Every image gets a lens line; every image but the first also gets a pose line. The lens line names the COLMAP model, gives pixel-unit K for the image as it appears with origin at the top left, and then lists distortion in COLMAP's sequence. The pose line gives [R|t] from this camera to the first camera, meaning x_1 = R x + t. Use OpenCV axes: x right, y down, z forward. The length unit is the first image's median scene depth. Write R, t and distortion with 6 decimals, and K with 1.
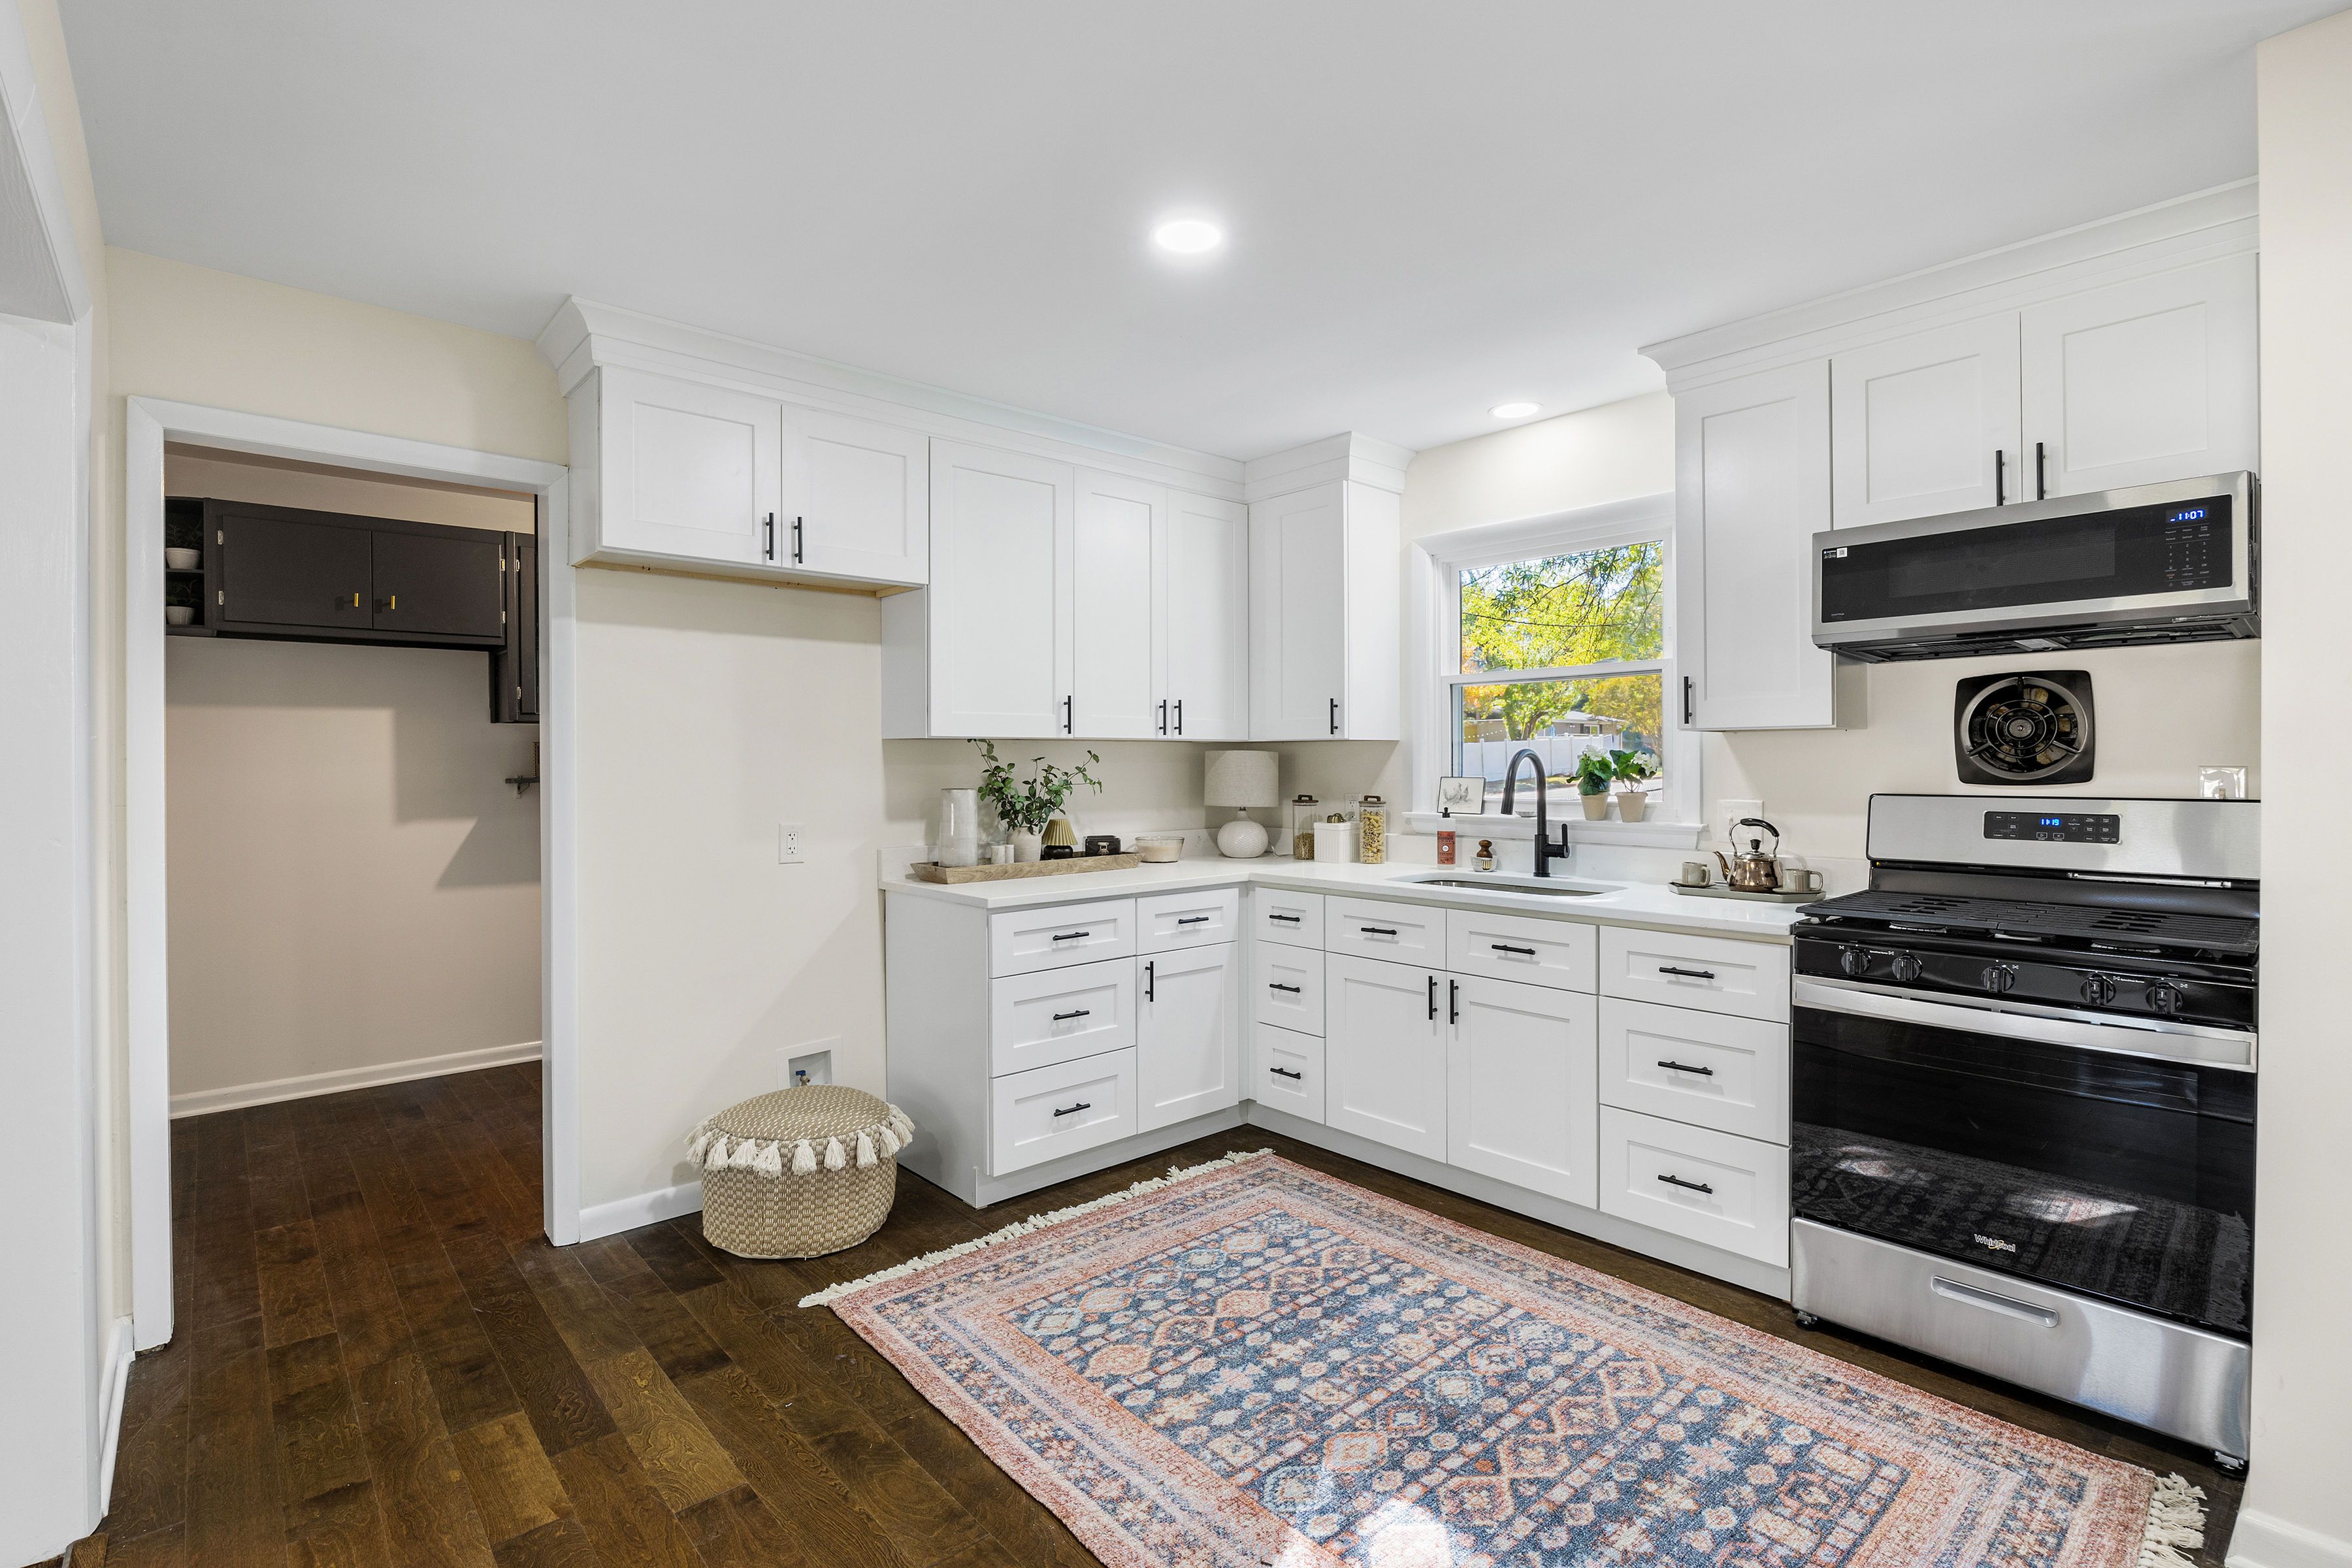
lens RADIAL K [[1071.0, 0, 1171.1], [0, 1071.0, 769.8], [0, 0, 1]] dist [-0.020837, 0.004769]
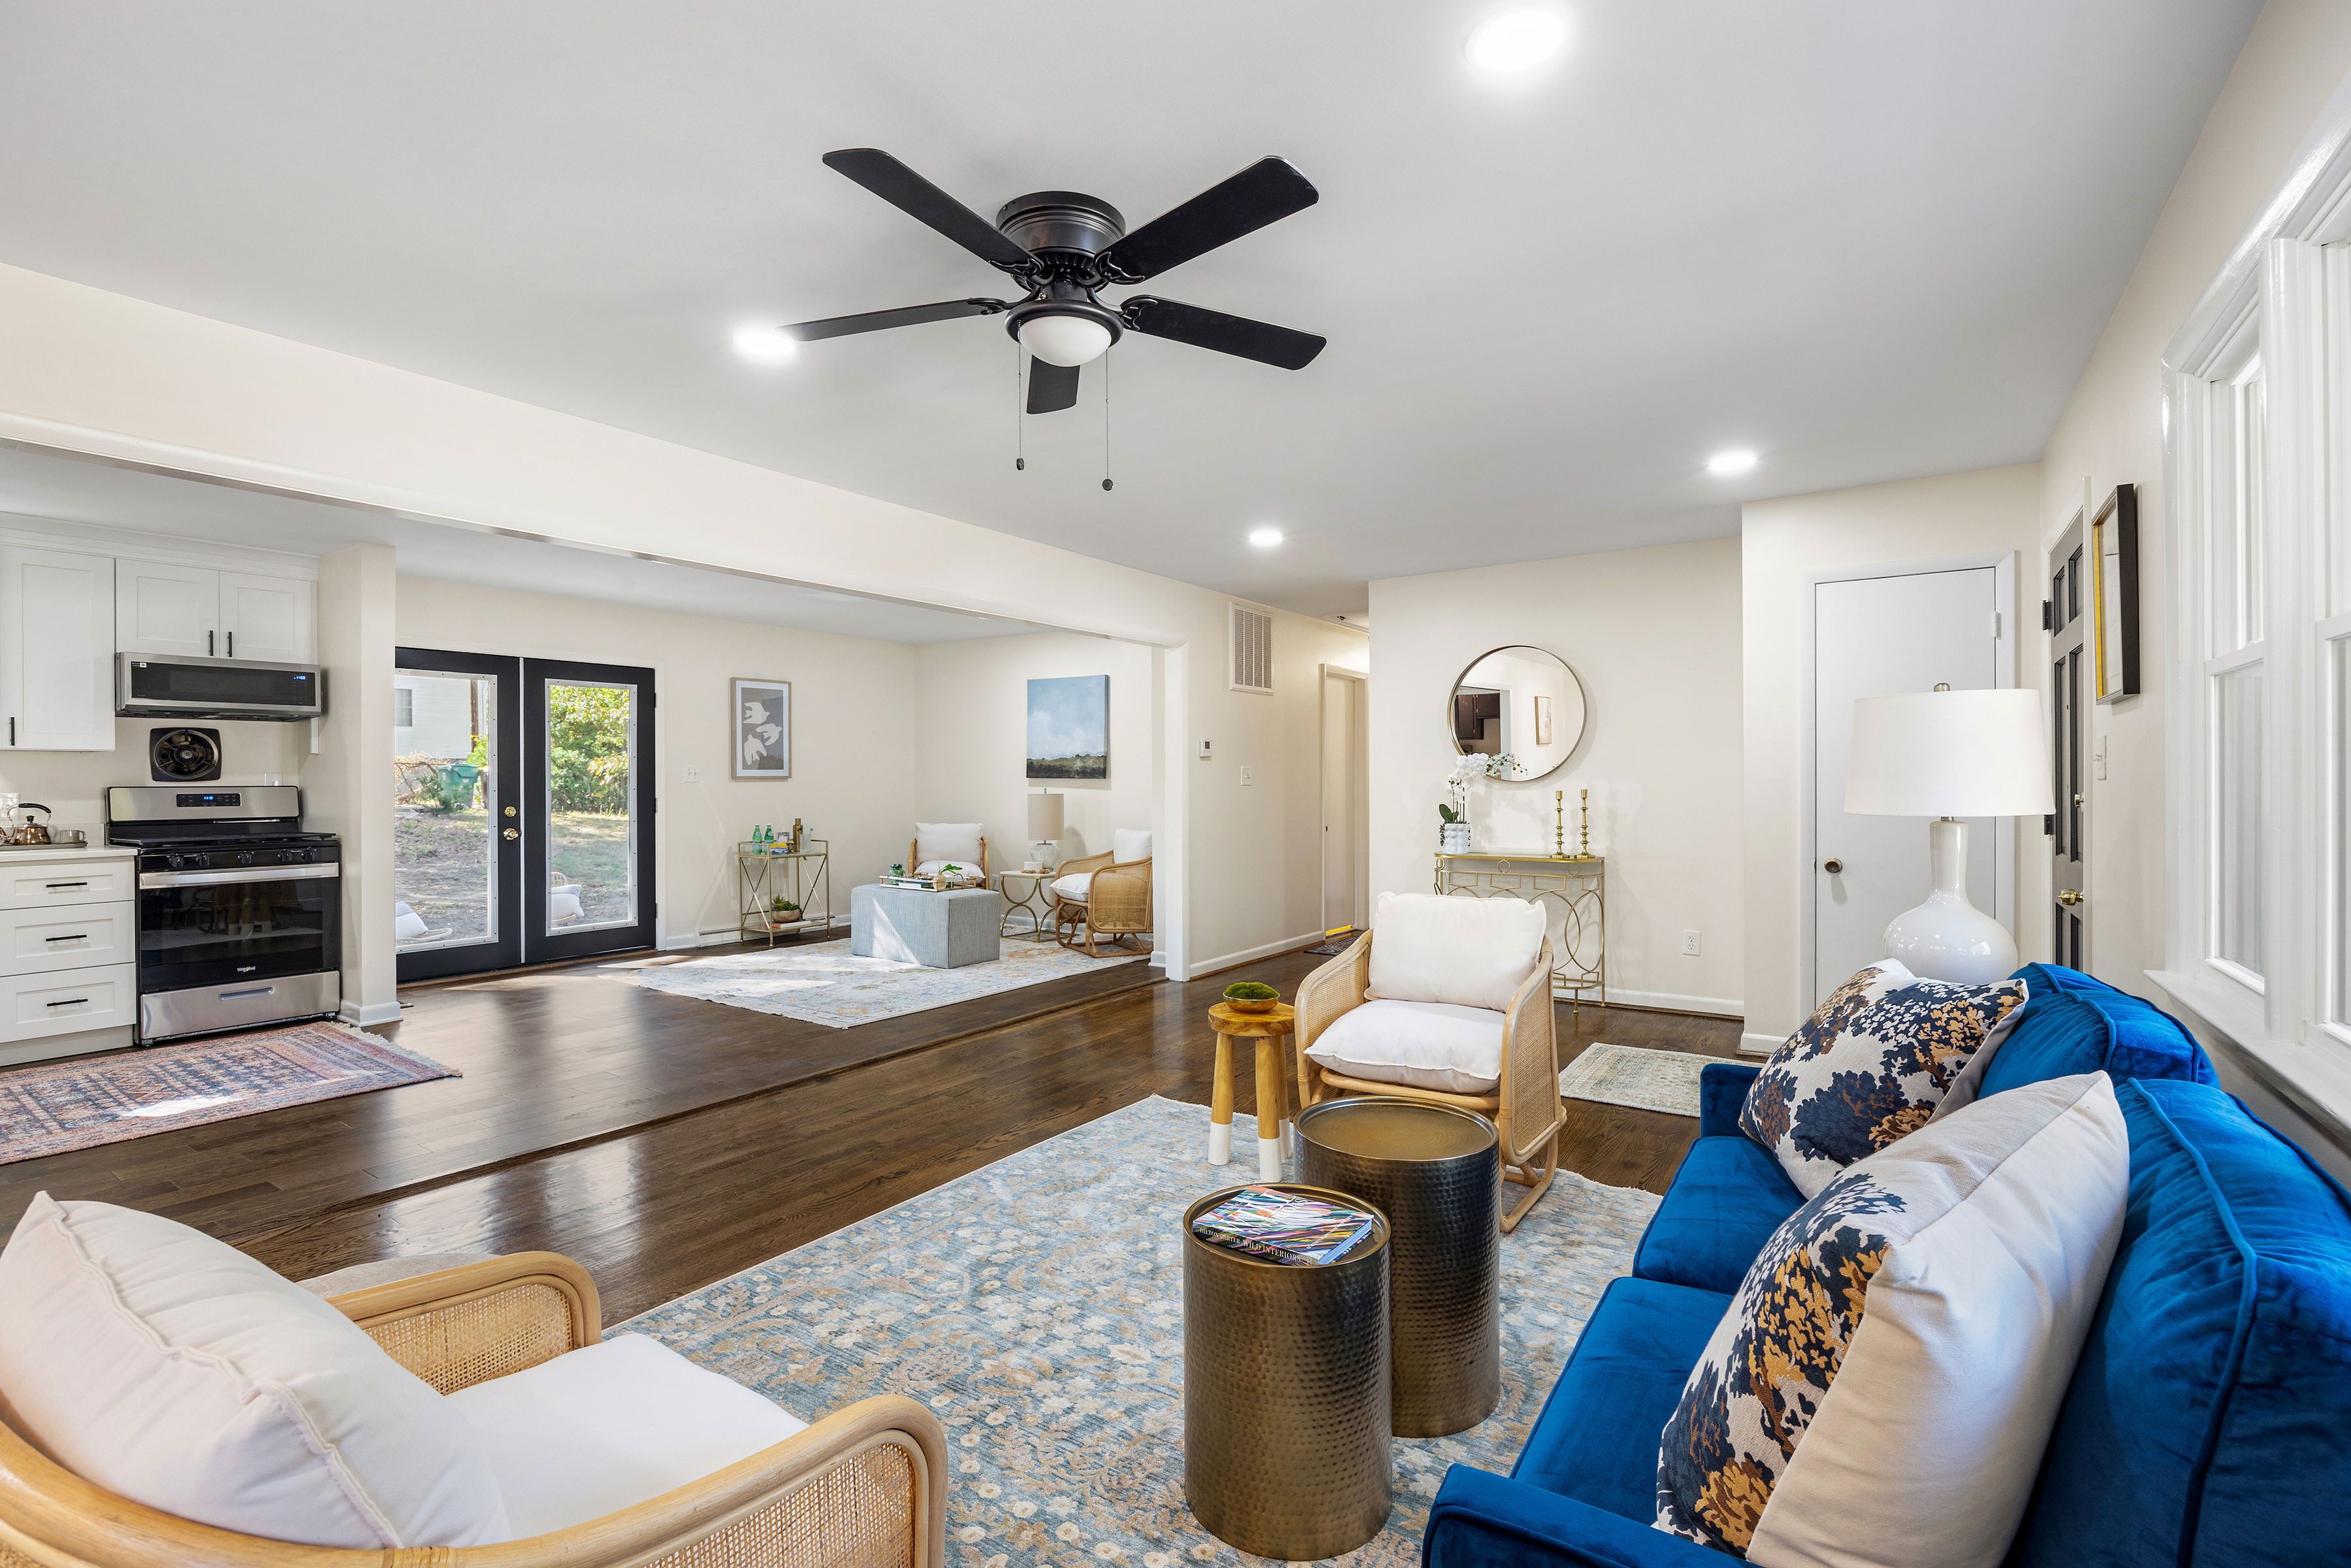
lens RADIAL K [[1070.6, 0, 1162.7], [0, 1070.6, 784.6], [0, 0, 1]] dist [-0.020837, 0.004769]
pose [[-0.239498, 0.000765, 0.970896, -1.413514], [0.011116, 0.999936, 0.001954, 0.032151], [-0.970833, 0.011261, -0.239491, -0.313359]]
